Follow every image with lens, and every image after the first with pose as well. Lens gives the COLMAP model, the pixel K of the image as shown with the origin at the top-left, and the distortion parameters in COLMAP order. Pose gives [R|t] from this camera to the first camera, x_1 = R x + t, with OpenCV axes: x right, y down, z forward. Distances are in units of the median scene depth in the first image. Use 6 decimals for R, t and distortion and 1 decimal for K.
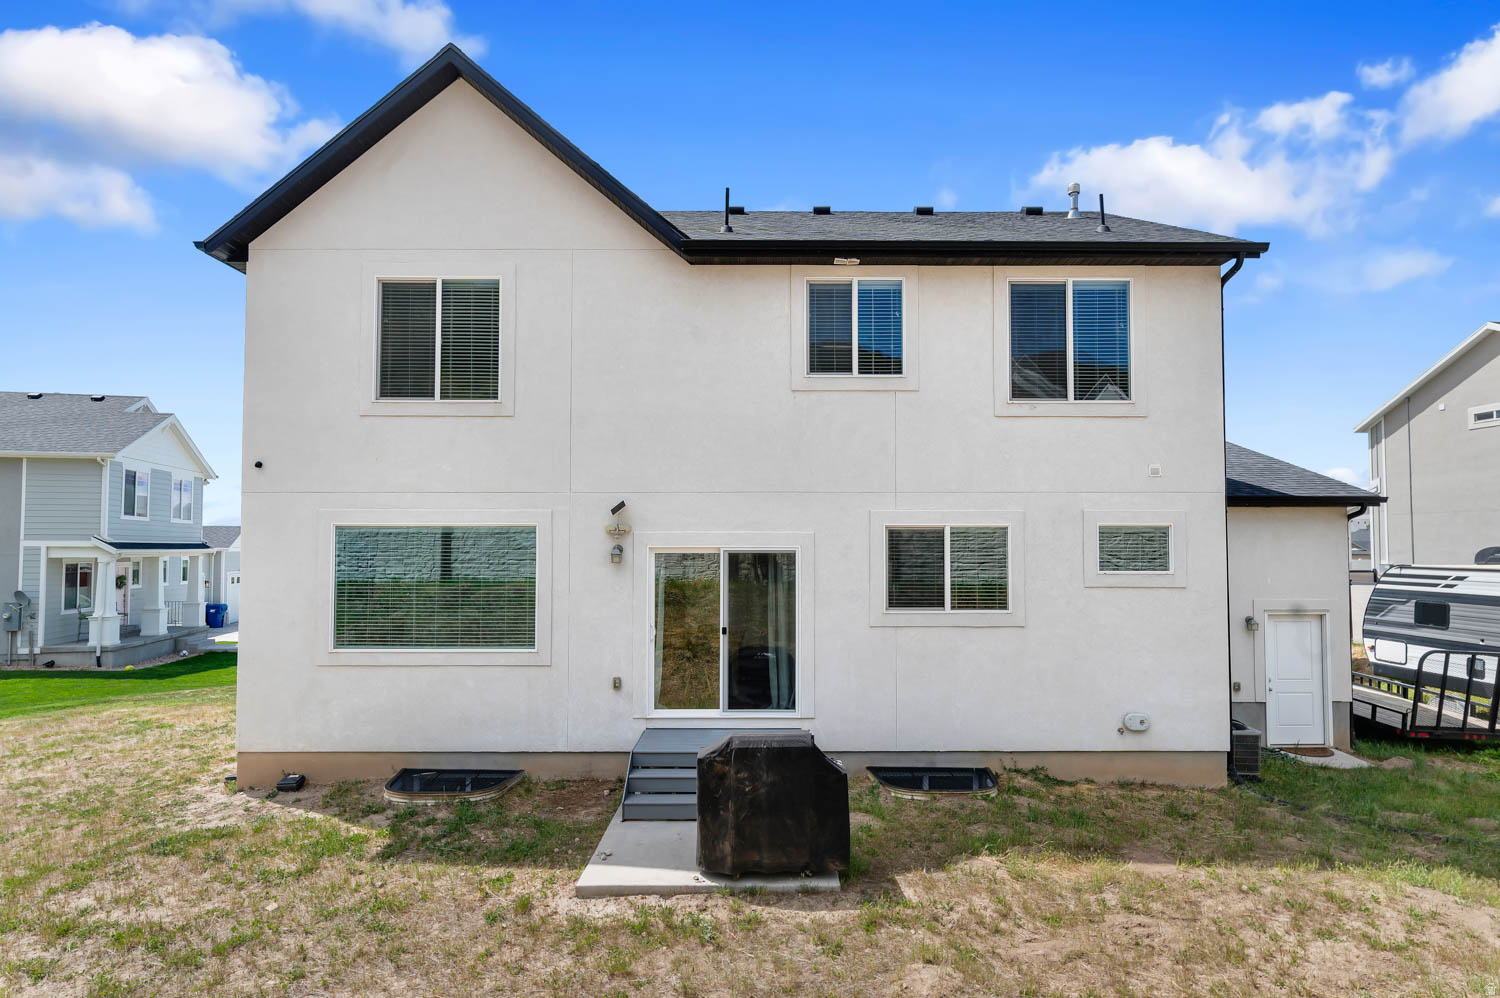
lens RADIAL K [[802.6, 0, 755.0], [0, 802.6, 514.7], [0, 0, 1]] dist [0.005080, 0.000958]
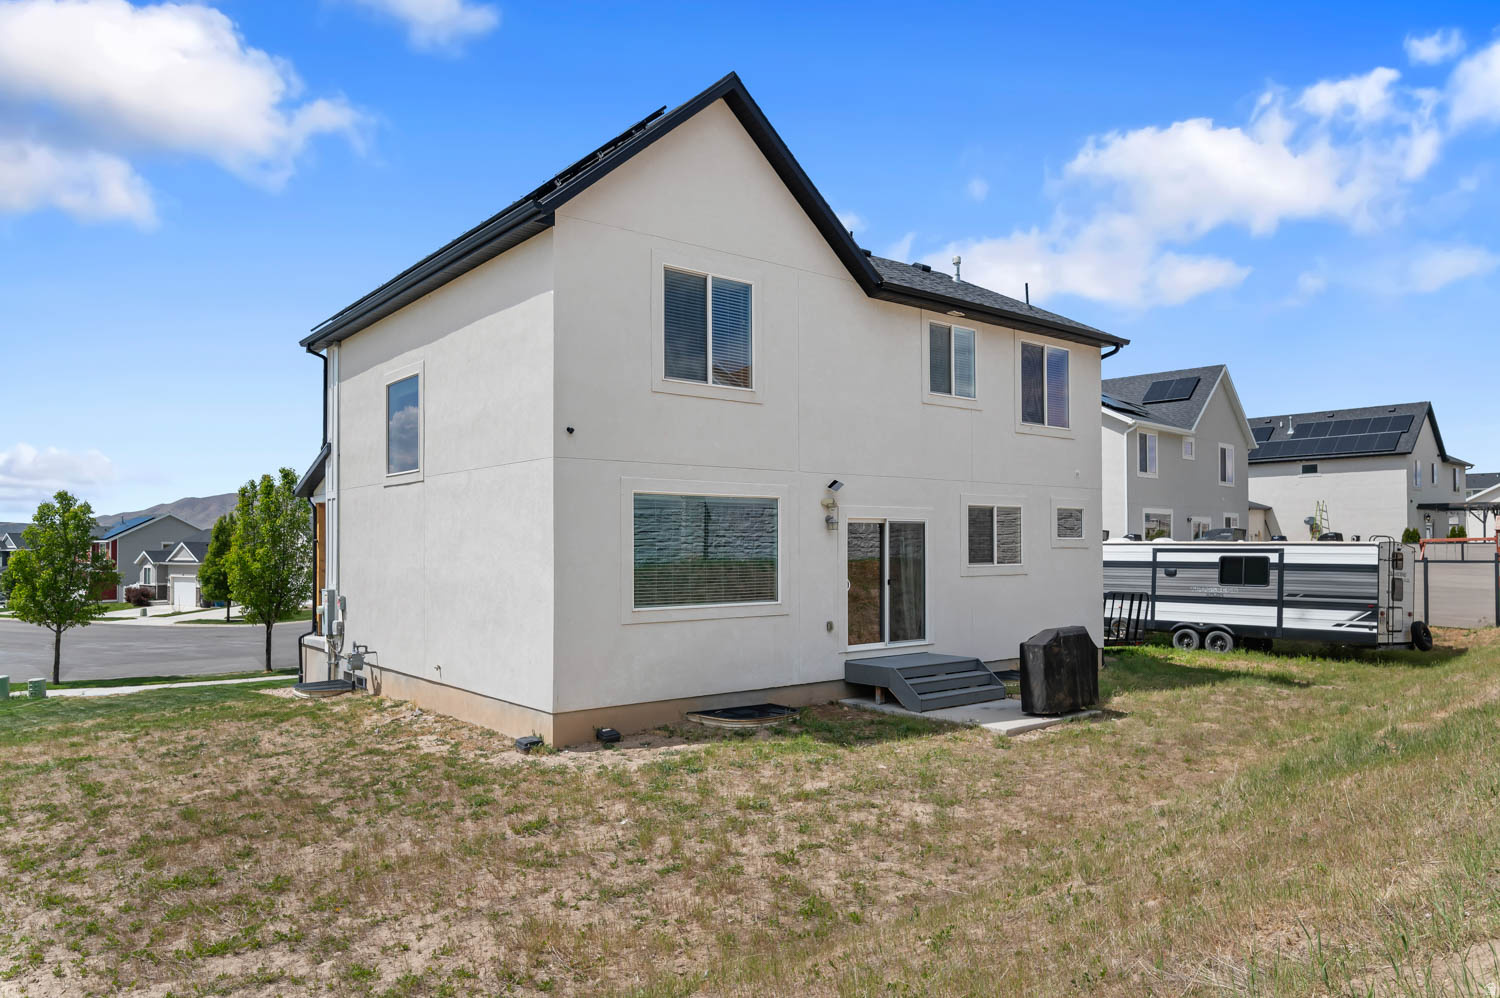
lens RADIAL K [[991.1, 0, 749.9], [0, 991.1, 516.8], [0, 0, 1]] dist [-0.003174, -0.000199]
pose [[0.782457, 0.014551, 0.622535, -1.216295], [-0.022799, 0.999726, 0.005289, 0.034764], [-0.622287, -0.018332, 0.782574, -0.121464]]
